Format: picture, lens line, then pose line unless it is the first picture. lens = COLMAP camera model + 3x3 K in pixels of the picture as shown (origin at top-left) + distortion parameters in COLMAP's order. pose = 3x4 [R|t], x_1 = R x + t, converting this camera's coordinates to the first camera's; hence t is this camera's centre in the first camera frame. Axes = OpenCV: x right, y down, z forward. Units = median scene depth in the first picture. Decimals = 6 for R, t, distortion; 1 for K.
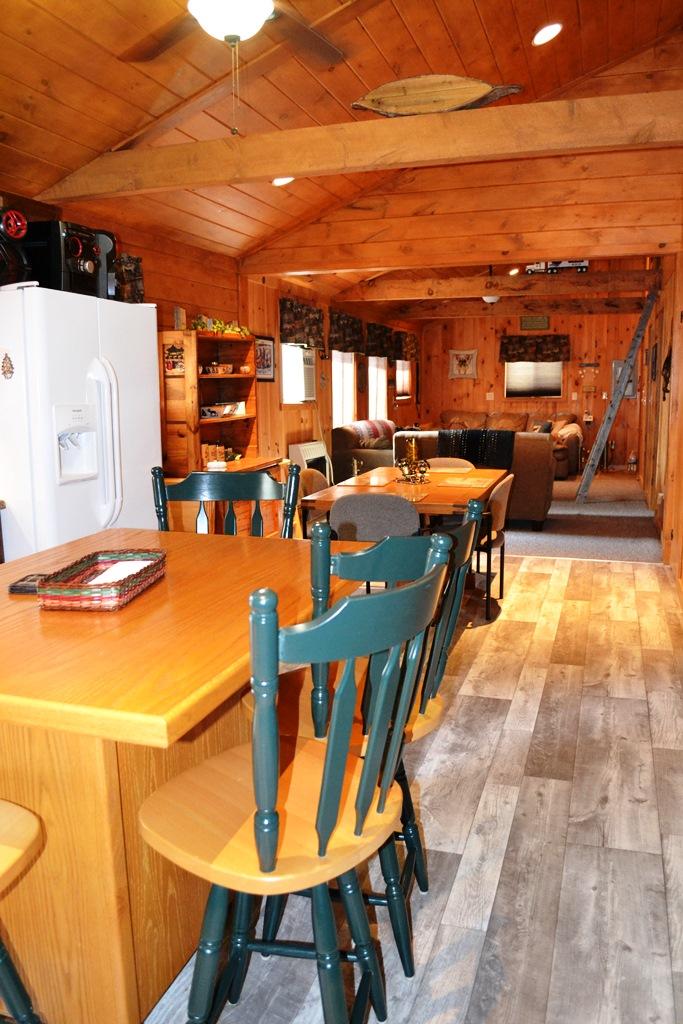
lens RADIAL K [[819.7, 0, 341.8], [0, 819.7, 494.2], [0, 0, 1]] dist [-0.082714, 0.006744]
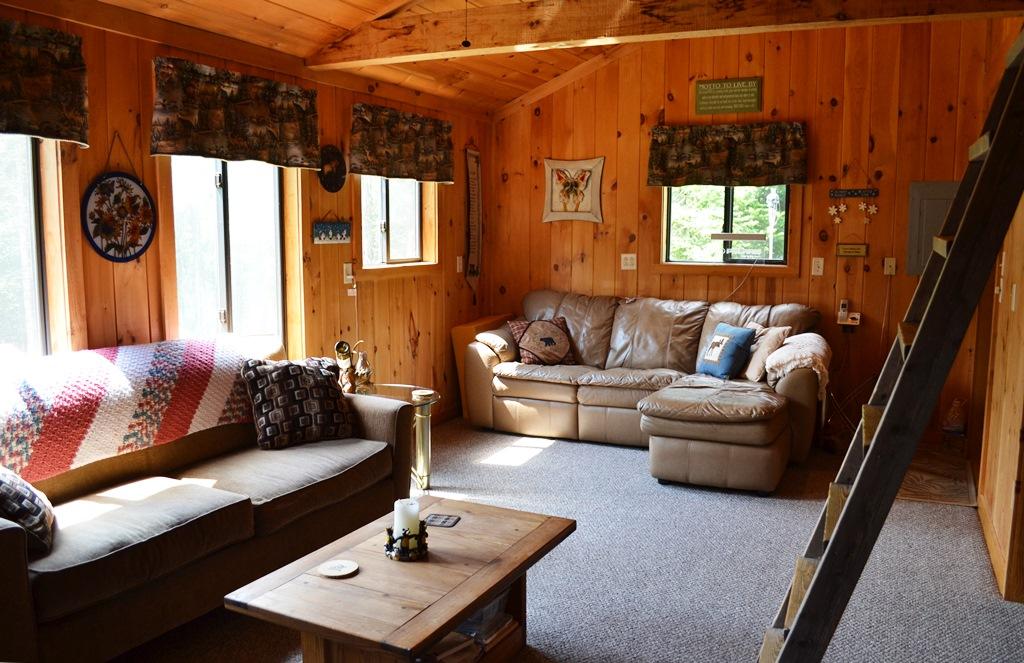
lens RADIAL K [[852.2, 0, 518.3], [0, 852.2, 324.5], [0, 0, 1]] dist [-0.065512, 0.001181]
pose [[0.993014, 0.027307, -0.114790, 0.396344], [-0.028725, 0.999530, -0.010719, -0.175462], [0.114443, 0.013942, 0.993332, 1.177215]]
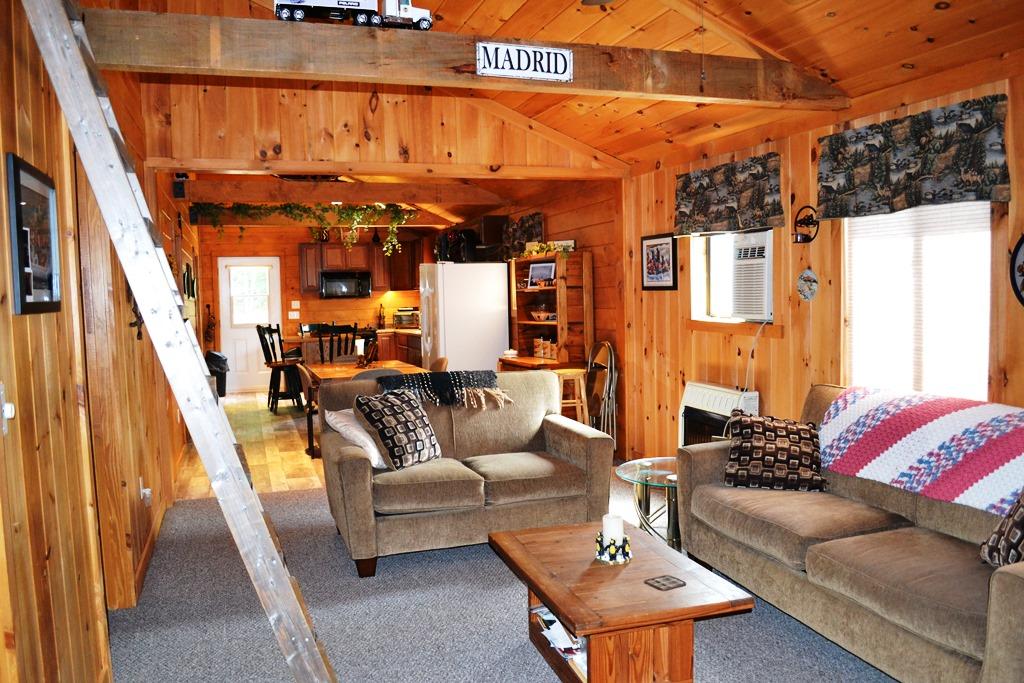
lens RADIAL K [[819.7, 0, 513.7], [0, 819.7, 350.3], [0, 0, 1]] dist [-0.082714, 0.006744]
pose [[-0.802089, 0.068311, -0.593284, 0.718010], [-0.049248, 0.982487, 0.179706, -0.310413], [0.595170, 0.173358, -0.784678, 2.231705]]
